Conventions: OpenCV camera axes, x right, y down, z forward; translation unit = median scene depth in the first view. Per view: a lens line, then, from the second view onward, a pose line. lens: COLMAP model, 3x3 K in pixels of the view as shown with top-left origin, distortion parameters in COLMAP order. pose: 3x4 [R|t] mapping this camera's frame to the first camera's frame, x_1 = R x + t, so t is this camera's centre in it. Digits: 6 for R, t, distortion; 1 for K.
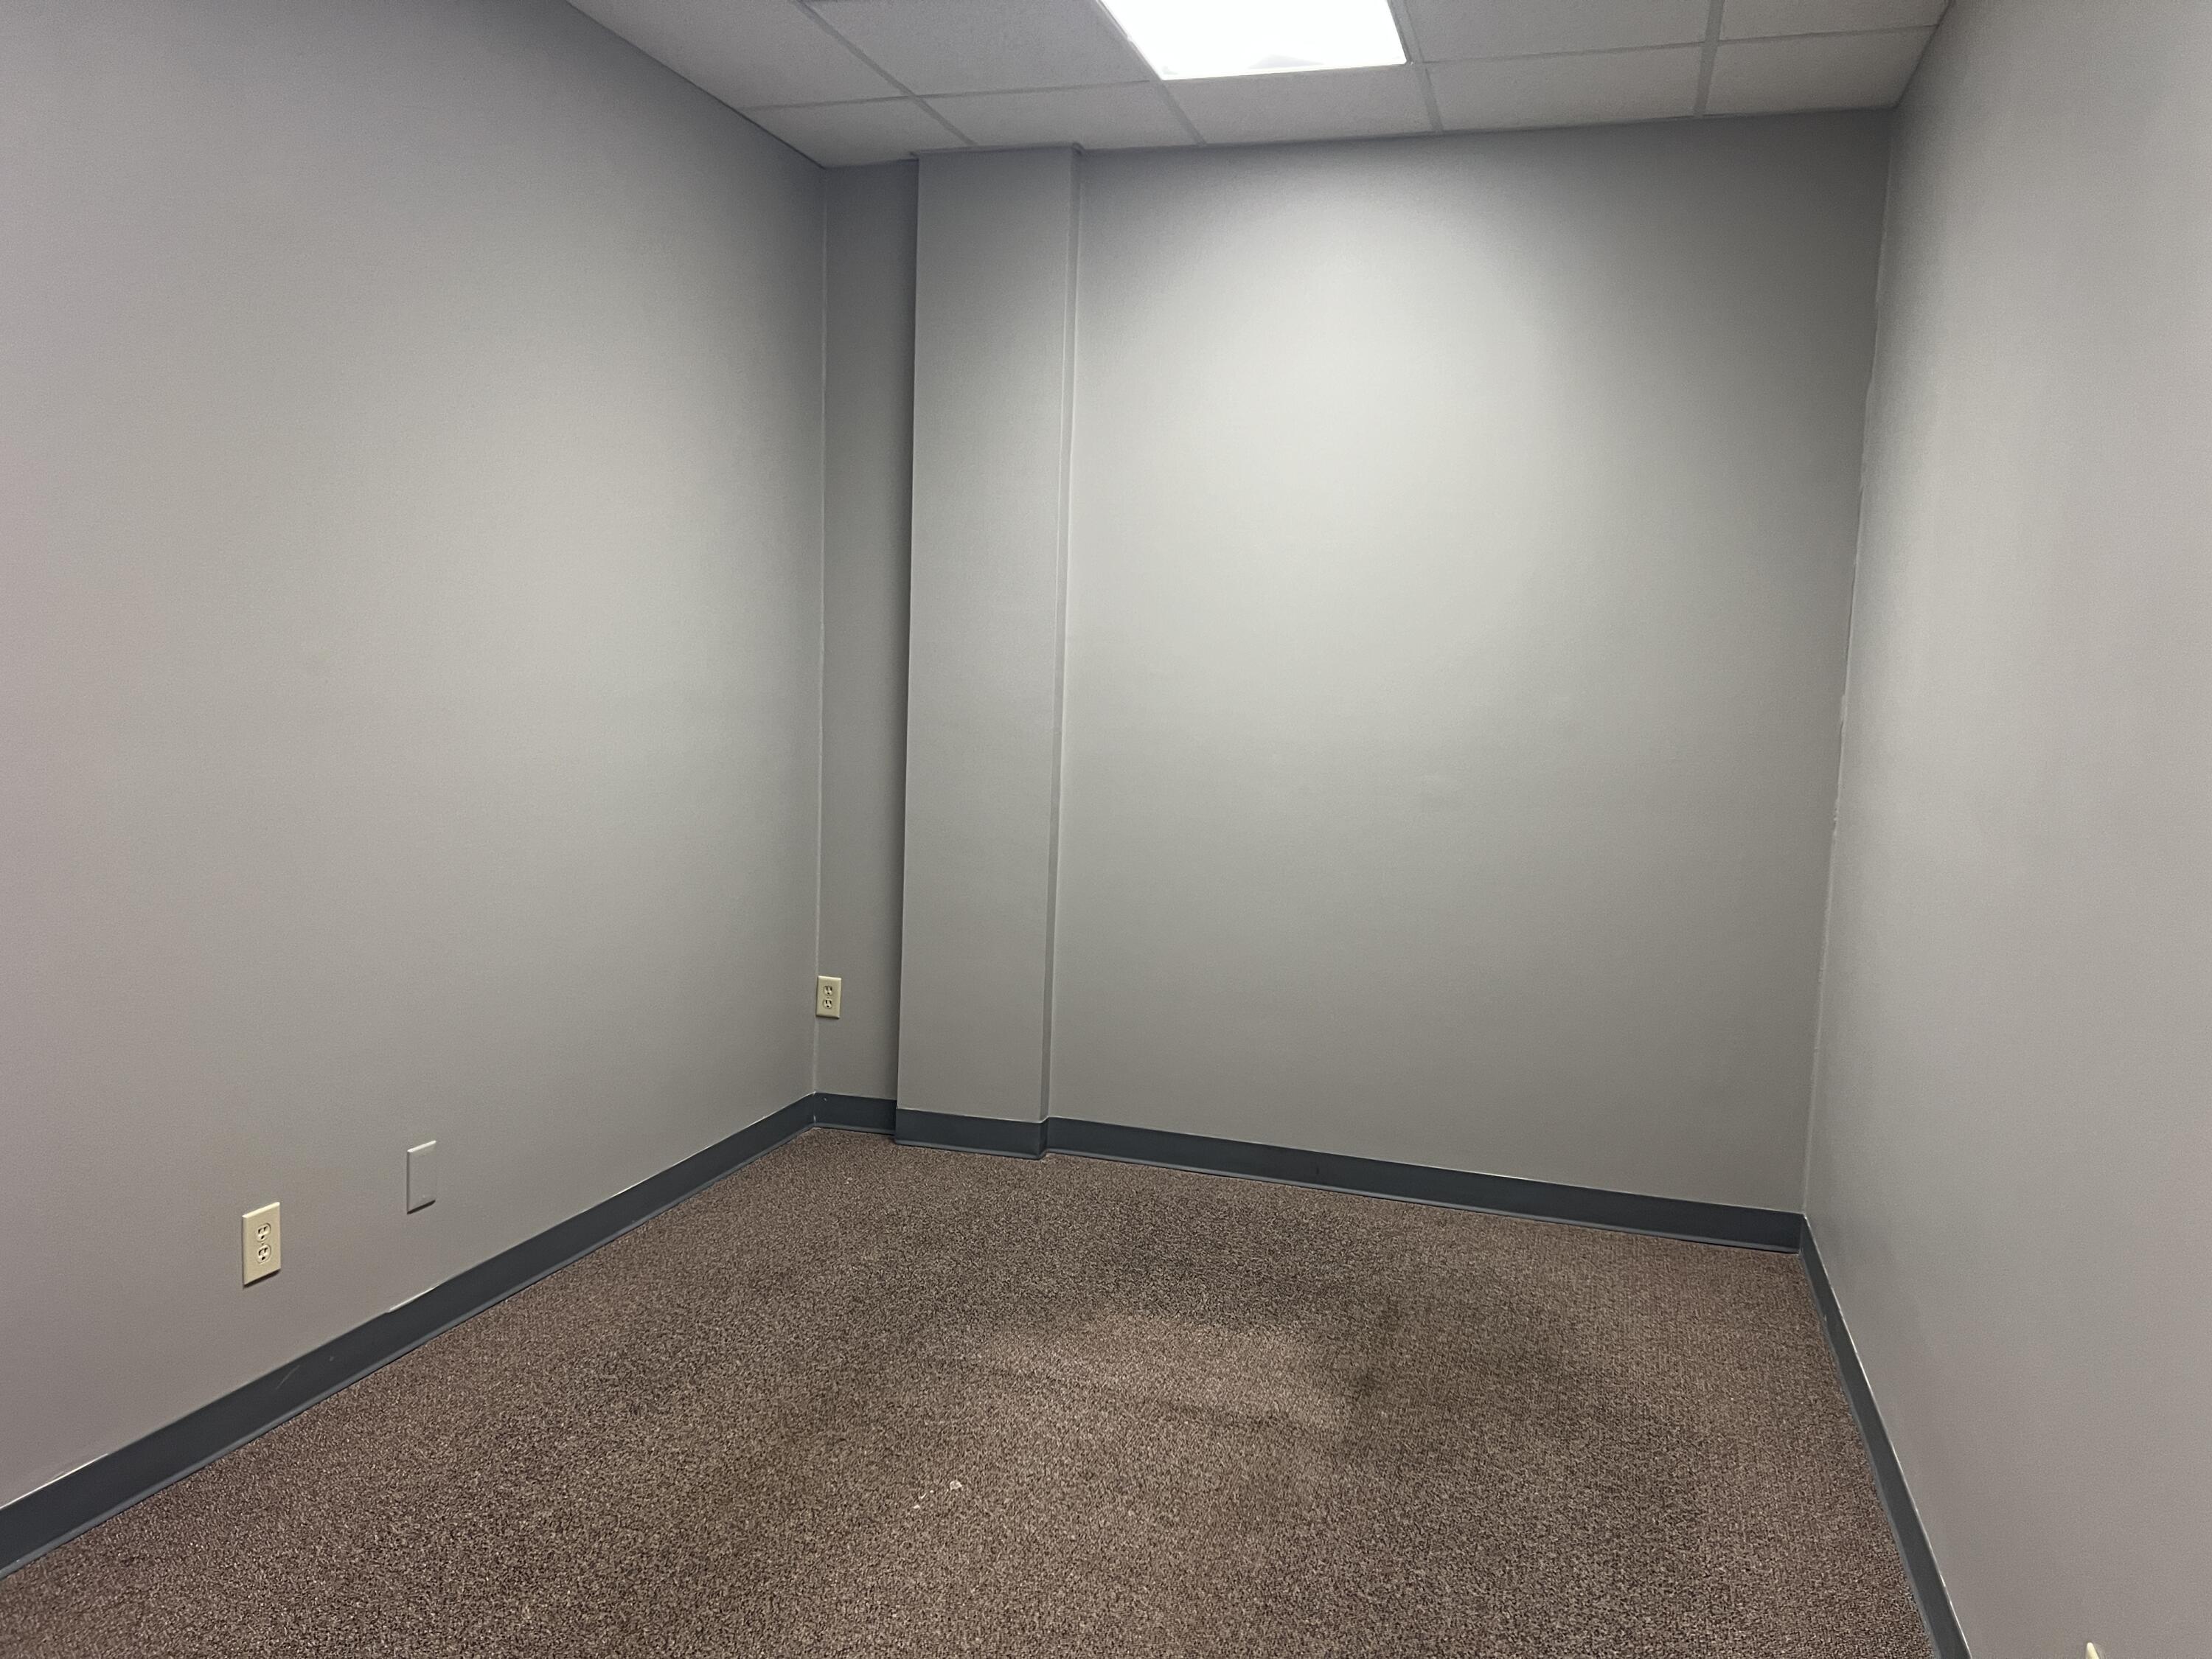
lens RADIAL K [[1627.7, 0, 1106.0], [0, 1627.7, 829.5], [0, 0, 1]] dist [0.018356, -0.034683]
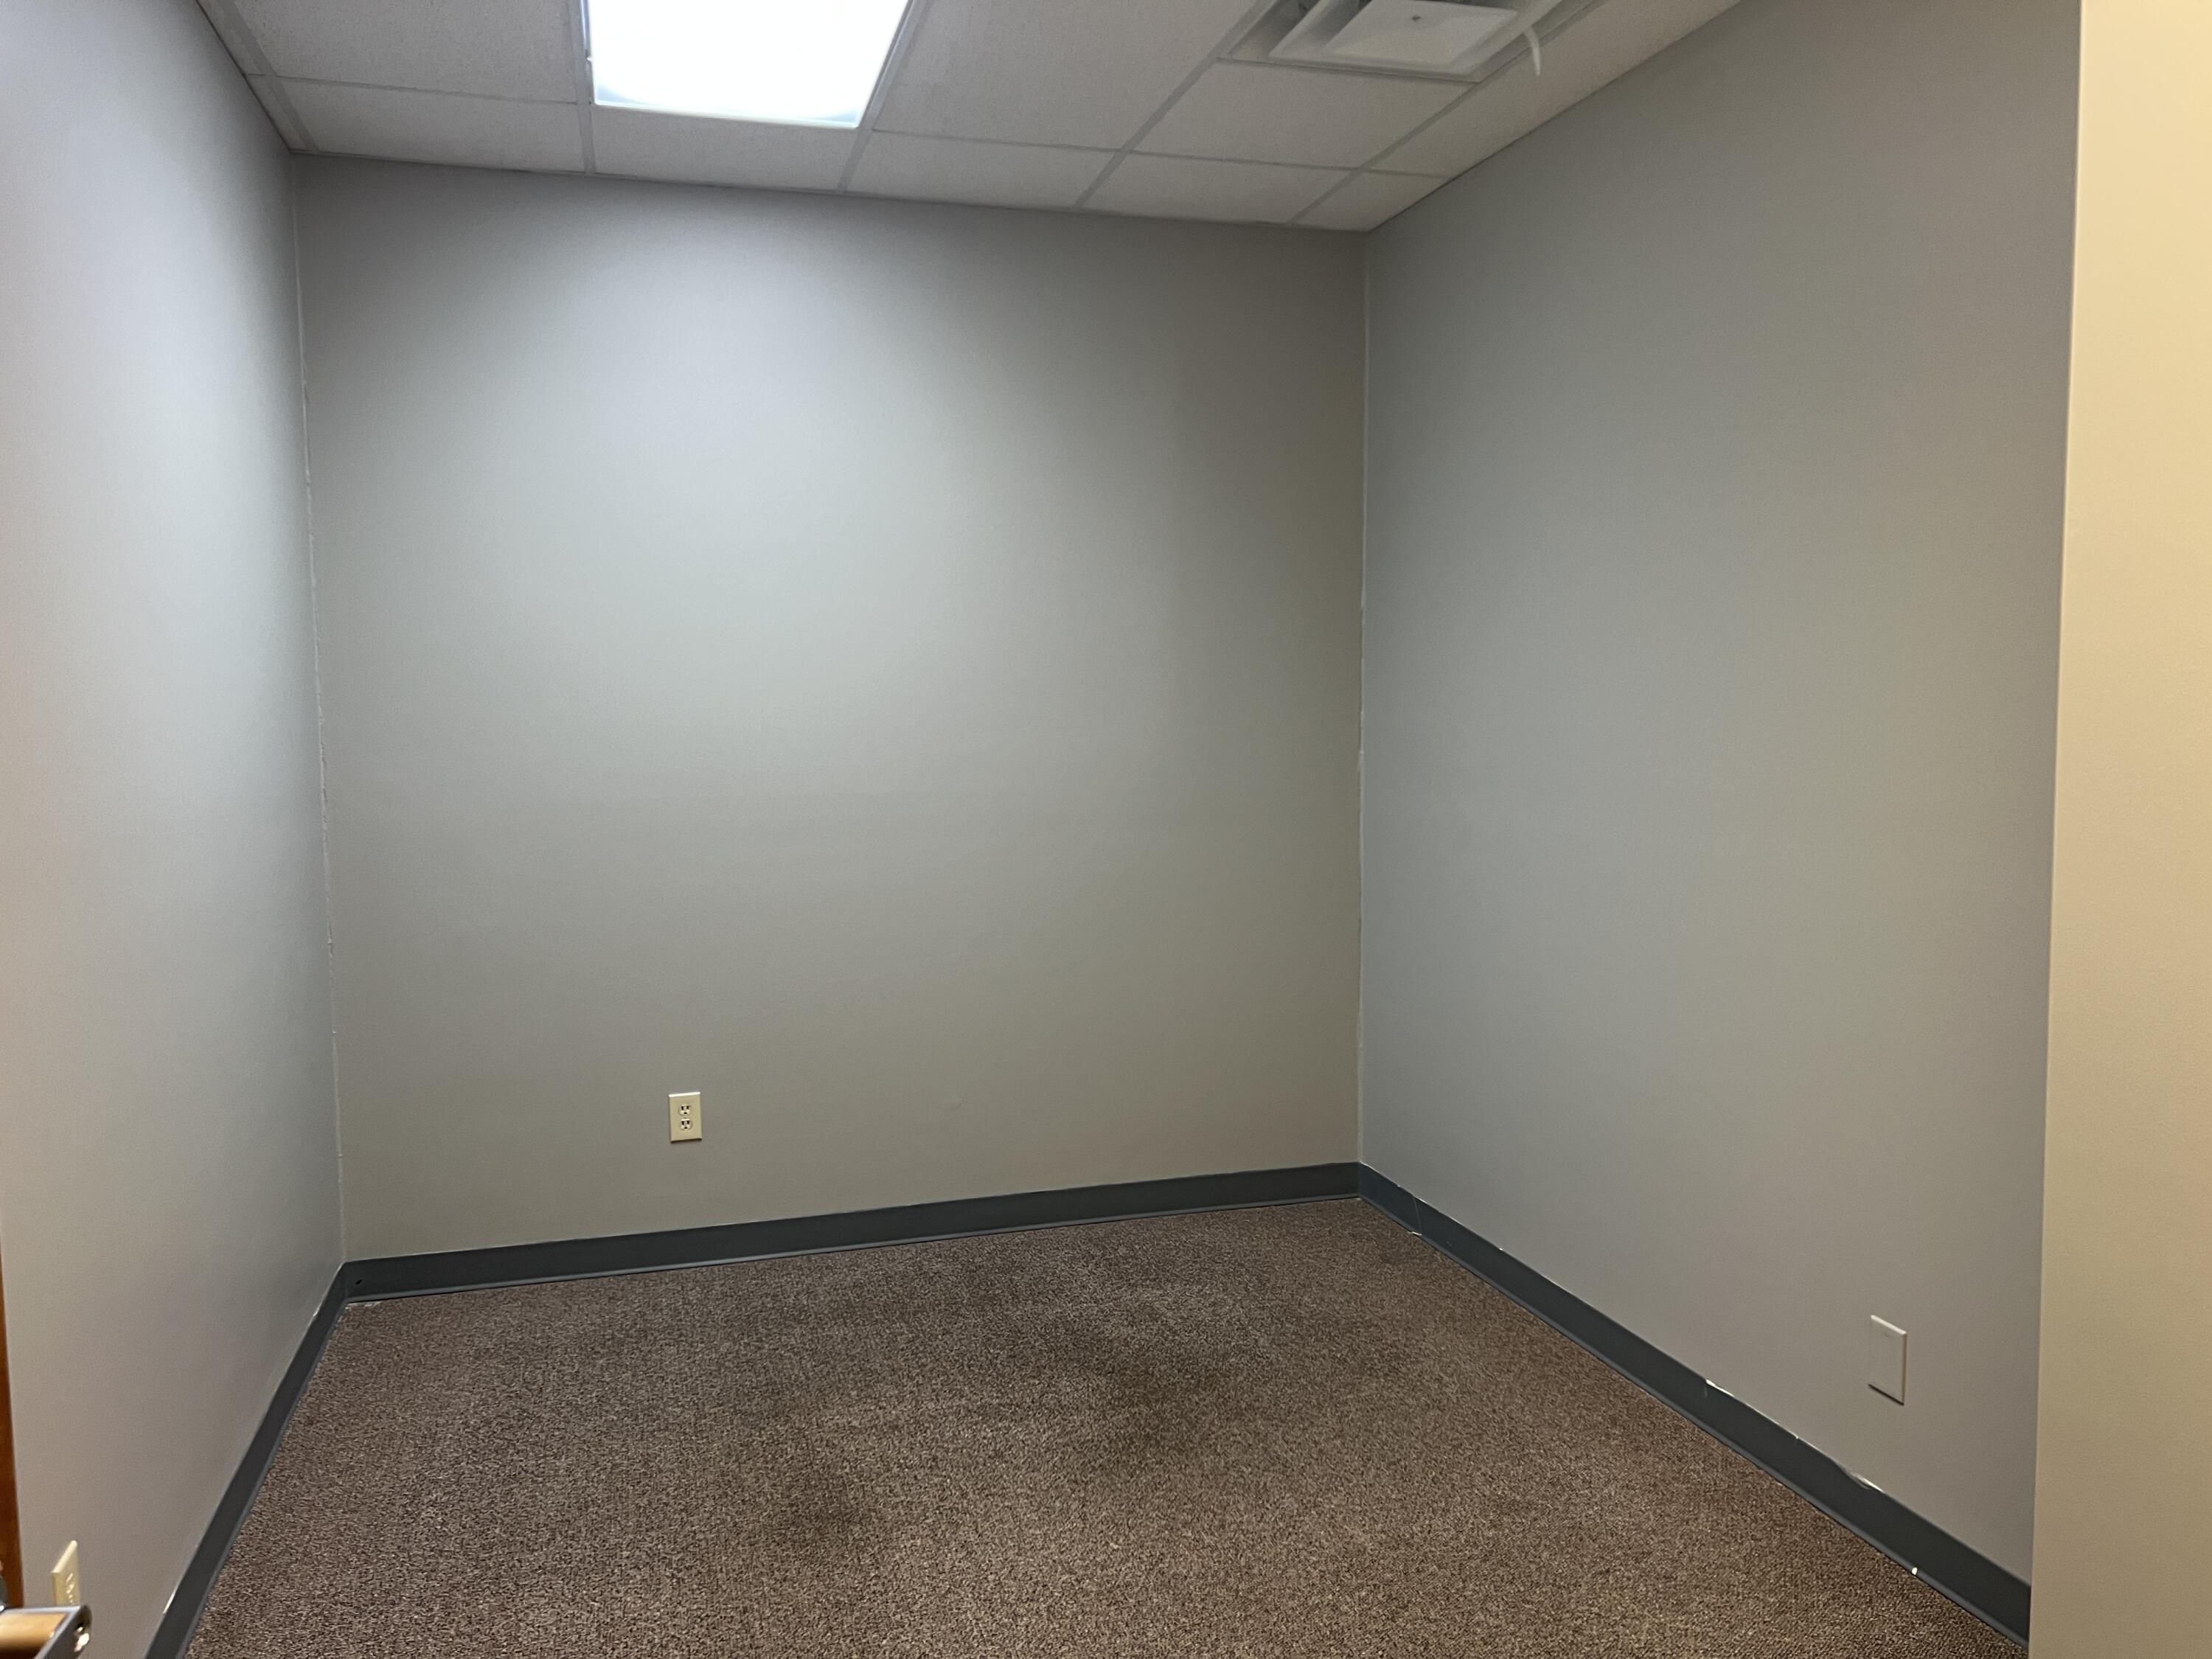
lens RADIAL K [[1627.7, 0, 1106.0], [0, 1627.7, 829.5], [0, 0, 1]] dist [0.018356, -0.034683]
pose [[0.830280, -0.086779, 0.550549, -0.345293], [0.103613, 0.994618, 0.000516, -0.021116], [-0.547630, 0.056616, 0.834803, 0.106926]]
